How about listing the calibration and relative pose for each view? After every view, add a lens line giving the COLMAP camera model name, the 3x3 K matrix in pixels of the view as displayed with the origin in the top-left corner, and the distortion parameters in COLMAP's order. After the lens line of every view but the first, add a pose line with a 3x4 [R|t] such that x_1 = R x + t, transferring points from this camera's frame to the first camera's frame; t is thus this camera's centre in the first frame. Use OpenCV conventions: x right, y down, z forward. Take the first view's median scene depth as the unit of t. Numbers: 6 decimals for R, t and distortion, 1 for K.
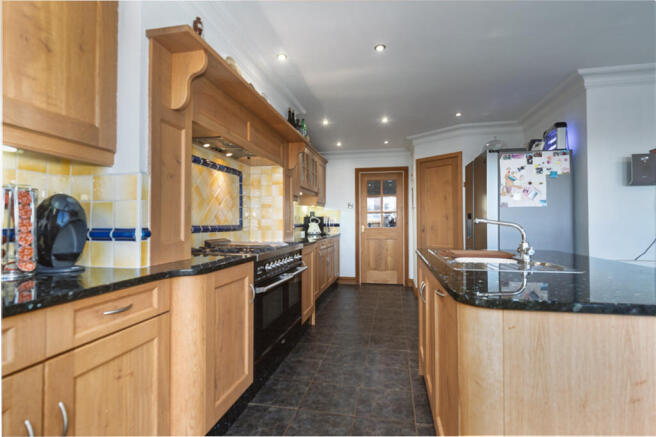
lens RADIAL K [[323.5, 0, 328.2], [0, 323.5, 218.4], [0, 0, 1]] dist [-0.000550, 0.000308]
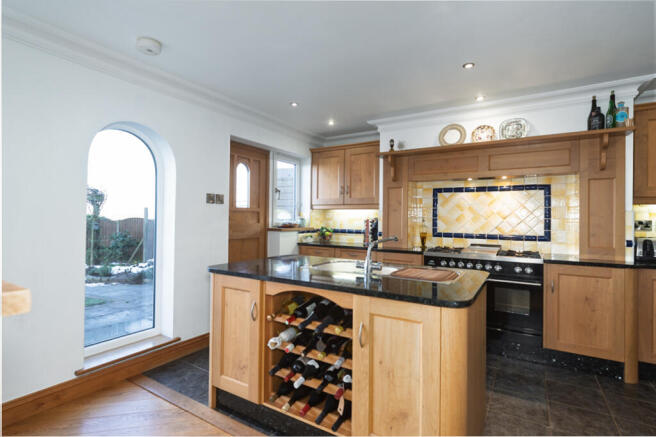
lens RADIAL K [[323.5, 0, 327.9], [0, 323.5, 217.2], [0, 0, 1]] dist [-0.000550, 0.000308]
pose [[-0.337218, -0.004144, -0.941418, 0.999325], [0.004655, 0.999971, -0.006069, -0.039676], [0.941415, -0.006429, -0.337189, 0.732442]]
